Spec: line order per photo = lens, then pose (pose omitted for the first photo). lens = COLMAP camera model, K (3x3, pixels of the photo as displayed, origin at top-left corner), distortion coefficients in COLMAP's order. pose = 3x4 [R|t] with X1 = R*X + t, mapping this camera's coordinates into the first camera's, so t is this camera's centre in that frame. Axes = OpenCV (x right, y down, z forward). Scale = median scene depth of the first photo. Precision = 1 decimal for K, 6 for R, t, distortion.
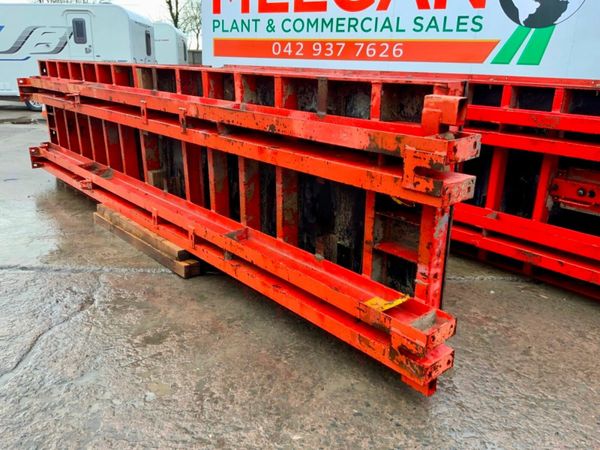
lens RADIAL K [[511.4, 0, 300.0], [0, 511.4, 225.0], [0, 0, 1]] dist [0.083242, -0.177124]
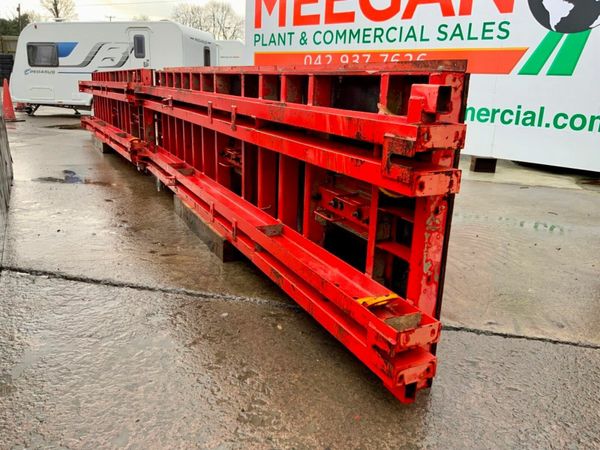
lens RADIAL K [[510.4, 0, 300.0], [0, 510.4, 225.0], [0, 0, 1]] dist [0.064130, -0.123239]
pose [[0.971105, 0.068425, -0.228634, 0.202489], [-0.077215, 0.996572, -0.029710, -0.000403], [0.225818, 0.046505, 0.973059, 0.062439]]
